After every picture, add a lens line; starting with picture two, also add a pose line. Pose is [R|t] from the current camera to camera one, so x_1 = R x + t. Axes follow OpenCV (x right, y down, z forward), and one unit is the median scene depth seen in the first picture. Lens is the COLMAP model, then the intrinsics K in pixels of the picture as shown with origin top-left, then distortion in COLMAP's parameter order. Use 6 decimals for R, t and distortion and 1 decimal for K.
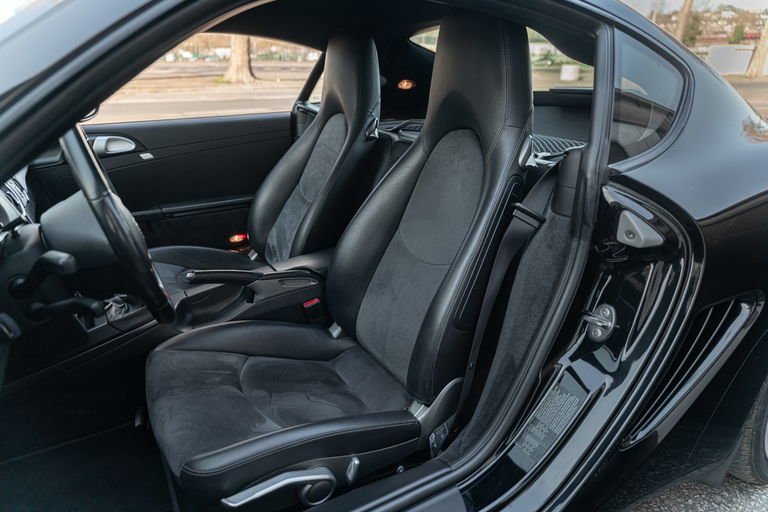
lens RADIAL K [[506.1, 0, 384.0], [0, 506.1, 256.0], [0, 0, 1]] dist [-0.012111, -0.002114]
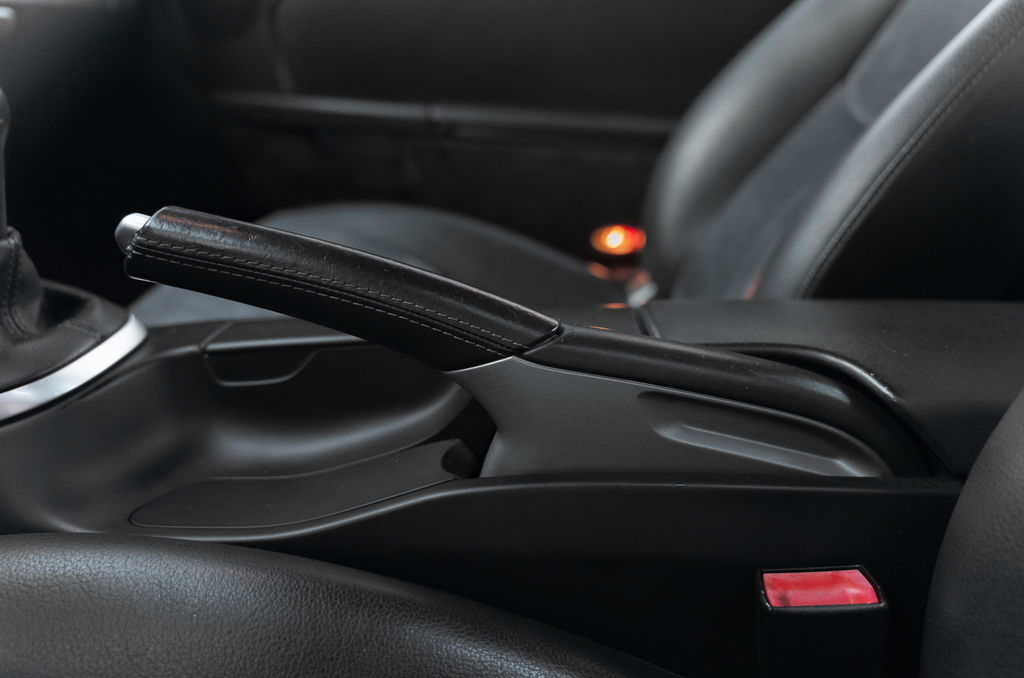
lens RADIAL K [[733.8, 0, 511.8], [0, 733.8, 327.1], [0, 0, 1]] dist [0.001518, -0.000774]
pose [[0.848453, 0.229758, -0.476801, -0.190123], [-0.236195, 0.970550, 0.047380, 0.038095], [0.473645, 0.072418, 0.877733, 1.066465]]
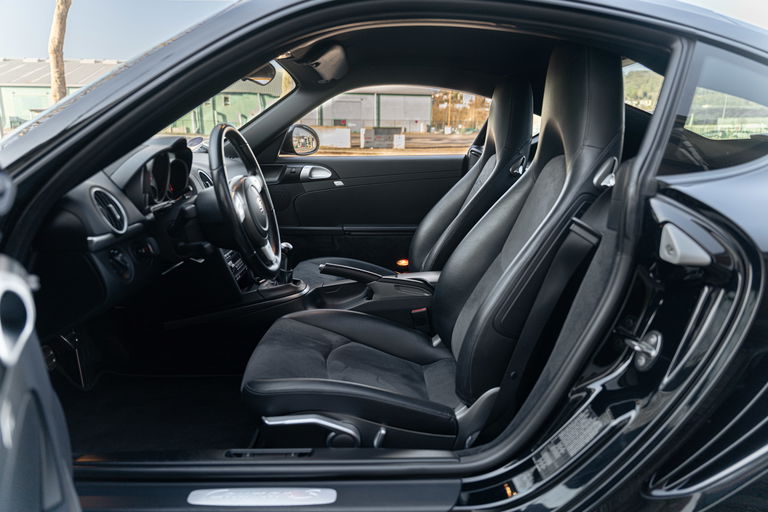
lens RADIAL K [[509.4, 0, 384.0], [0, 509.4, 256.0], [0, 0, 1]] dist [0.002118, -0.000261]
pose [[0.879894, 0.114124, -0.461262, 0.400977], [-0.174429, 0.980536, -0.090135, 0.125409], [0.441997, 0.159767, 0.882674, -0.043965]]
